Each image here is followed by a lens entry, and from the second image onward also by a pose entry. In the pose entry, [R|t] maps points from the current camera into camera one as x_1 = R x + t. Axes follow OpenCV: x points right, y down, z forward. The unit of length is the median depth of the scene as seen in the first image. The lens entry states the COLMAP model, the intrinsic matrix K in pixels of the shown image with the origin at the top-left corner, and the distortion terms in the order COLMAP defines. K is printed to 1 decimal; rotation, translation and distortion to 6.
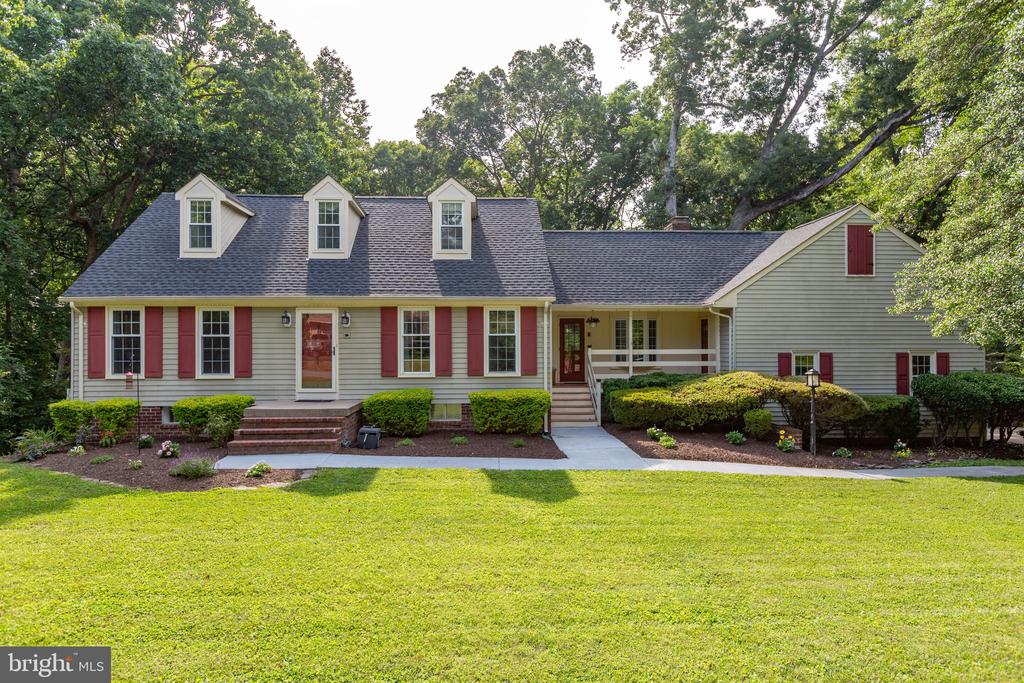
lens RADIAL K [[606.6, 0, 512.0], [0, 606.6, 341.5], [0, 0, 1]] dist [0.023869, -0.014821]
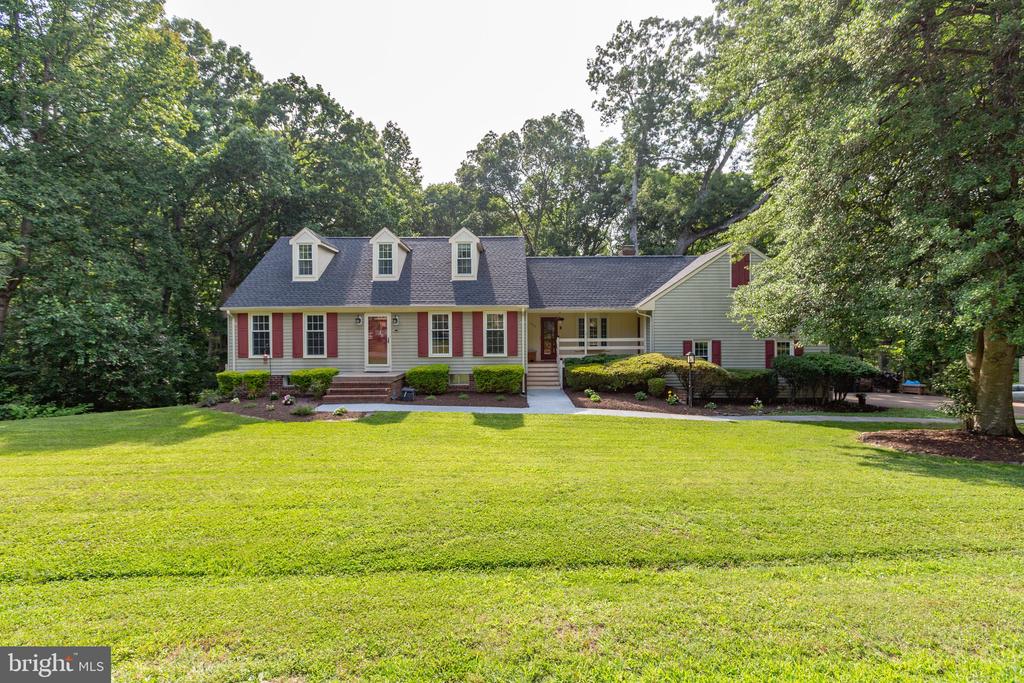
lens RADIAL K [[467.5, 0, 510.8], [0, 467.5, 334.5], [0, 0, 1]] dist [0.022821, -0.005831]
pose [[0.998319, -0.002842, -0.057884, 0.086698], [0.003522, 0.999926, 0.011645, -0.011560], [0.057847, -0.011830, 0.998255, -0.177233]]
